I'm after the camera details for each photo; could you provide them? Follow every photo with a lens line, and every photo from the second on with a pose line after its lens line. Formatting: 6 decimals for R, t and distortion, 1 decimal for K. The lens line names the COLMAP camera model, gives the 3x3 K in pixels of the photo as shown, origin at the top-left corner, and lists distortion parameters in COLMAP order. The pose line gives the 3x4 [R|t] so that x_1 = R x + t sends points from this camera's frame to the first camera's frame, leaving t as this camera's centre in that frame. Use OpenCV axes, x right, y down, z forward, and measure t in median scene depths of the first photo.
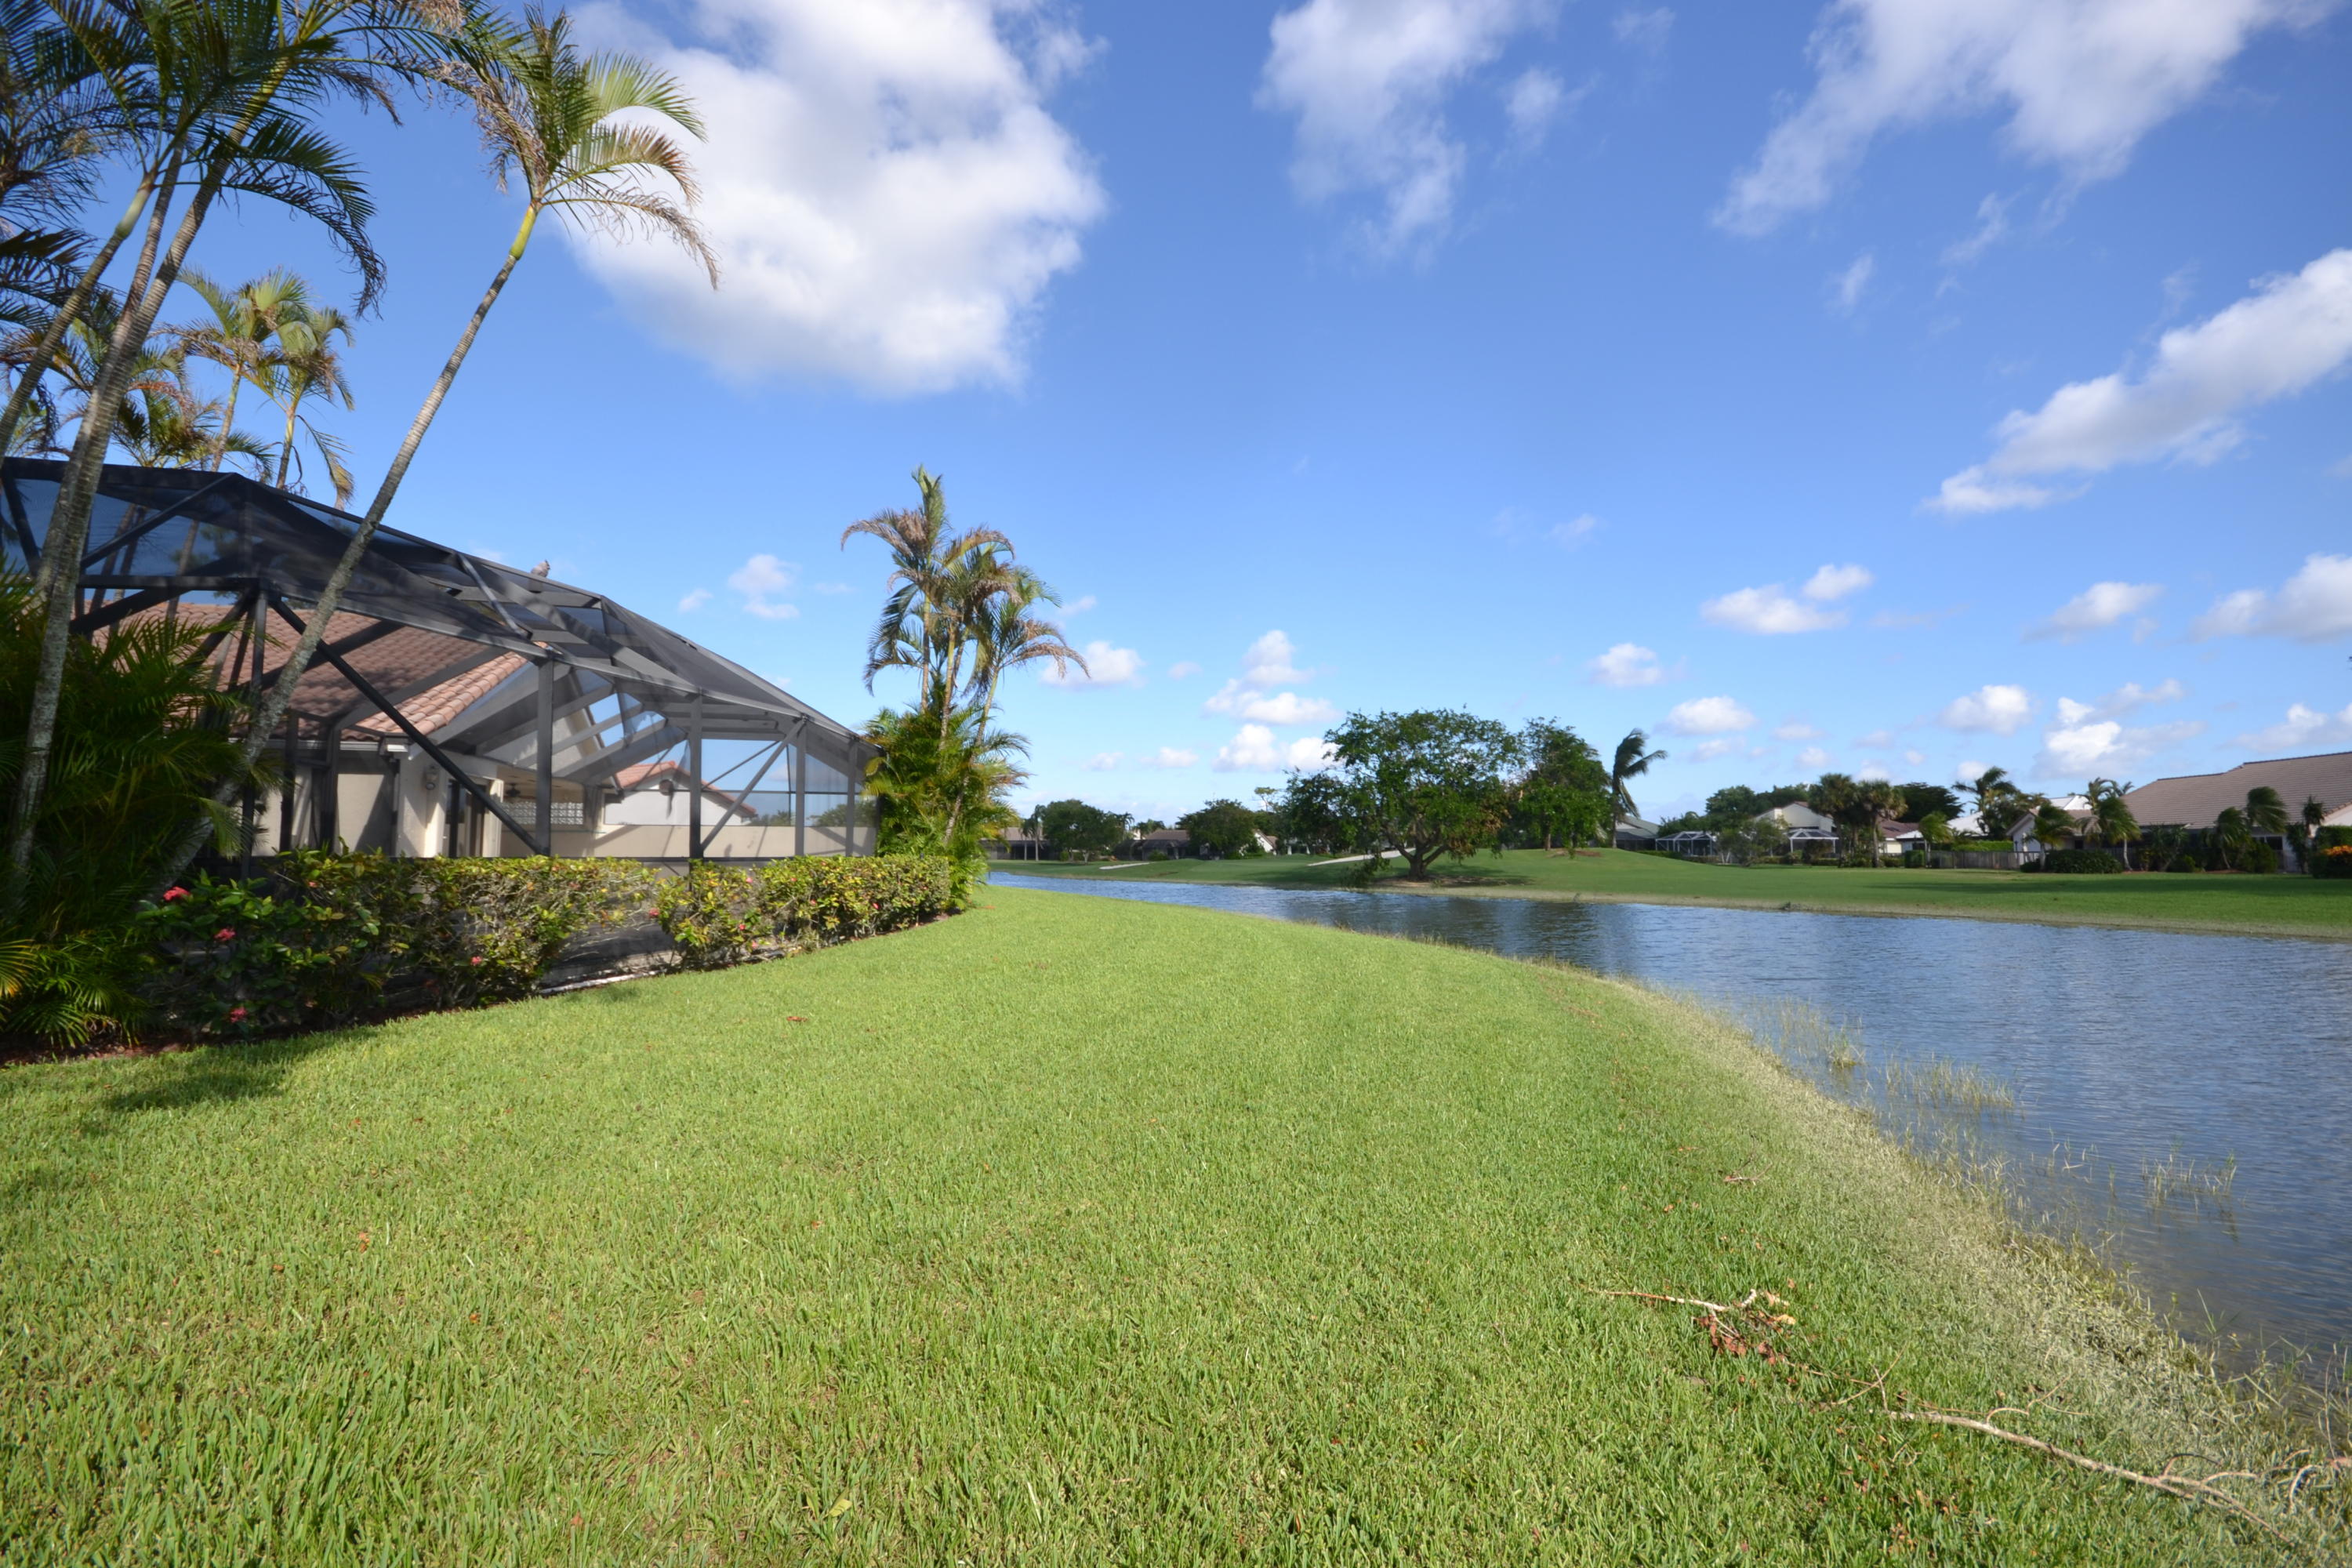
lens RADIAL K [[1040.7, 0, 1169.2], [0, 1040.7, 785.1], [0, 0, 1]] dist [0.007163, -0.012945]
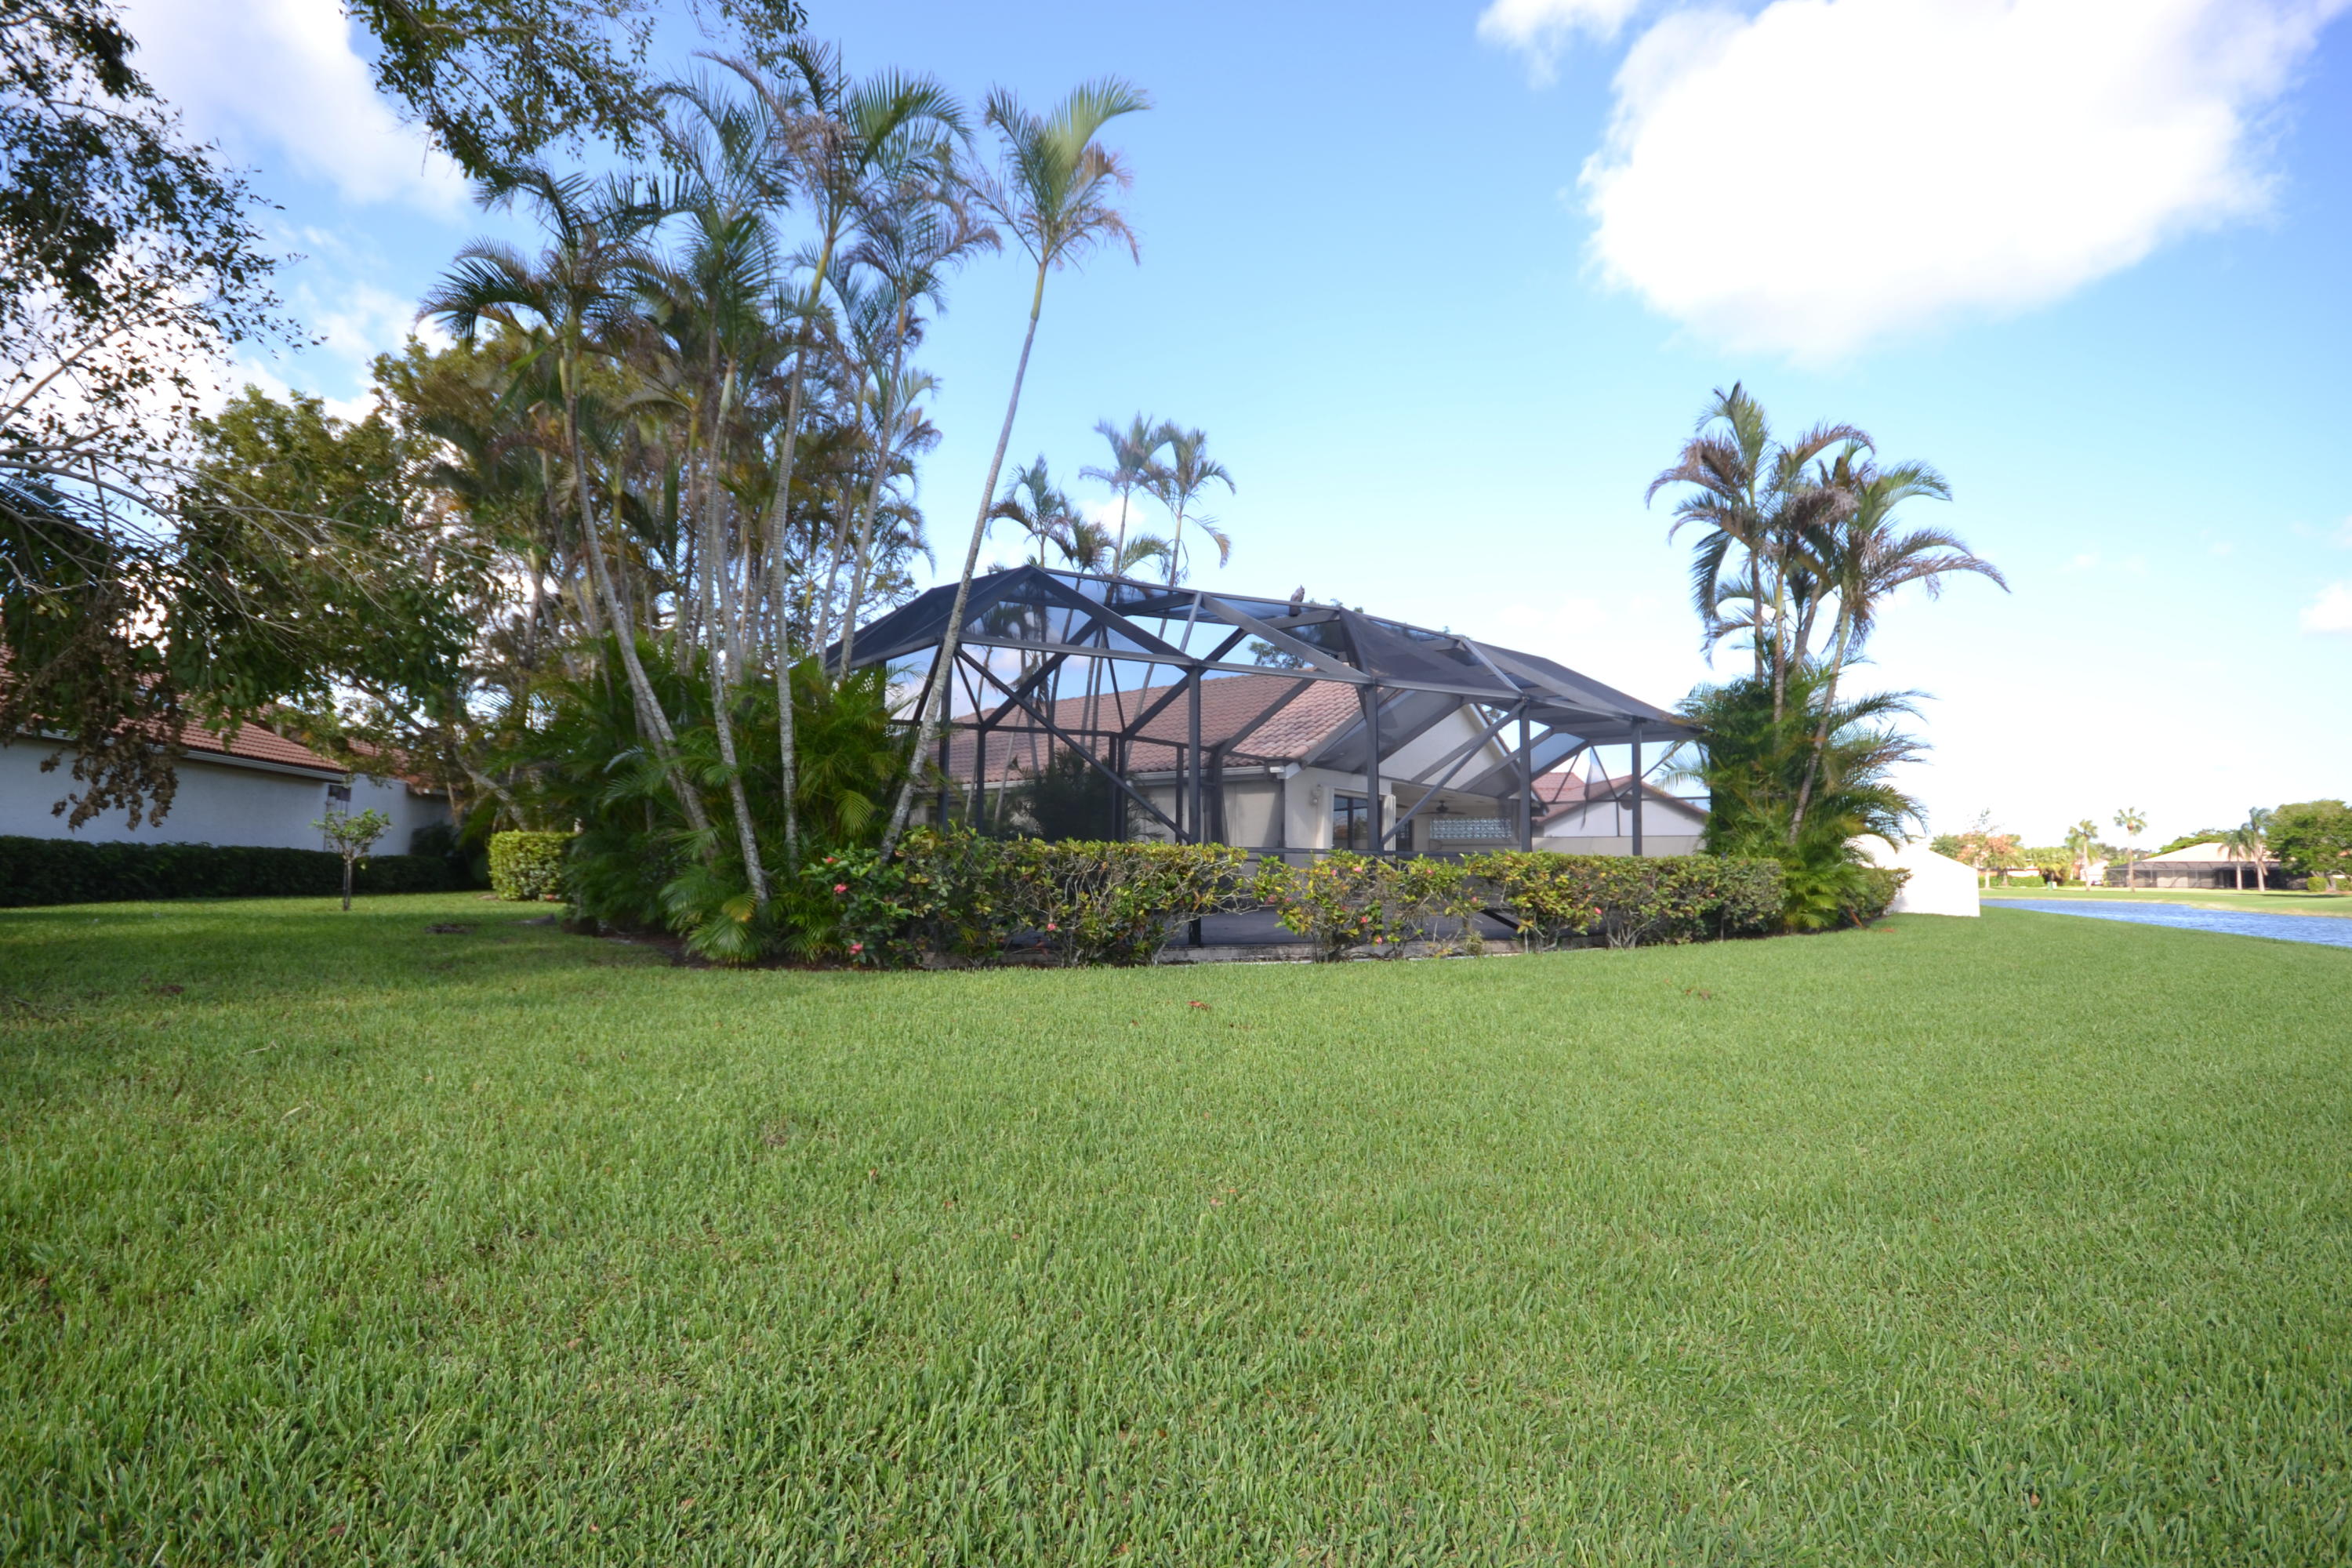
lens RADIAL K [[1066.3, 0, 1176.0], [0, 1066.3, 784.0], [0, 0, 1]] dist [0.011259, -0.013382]
pose [[0.603348, -0.061371, -0.795113, 0.145899], [0.044643, 0.998070, -0.043161, 0.026092], [0.796228, -0.009455, 0.604923, 0.150363]]
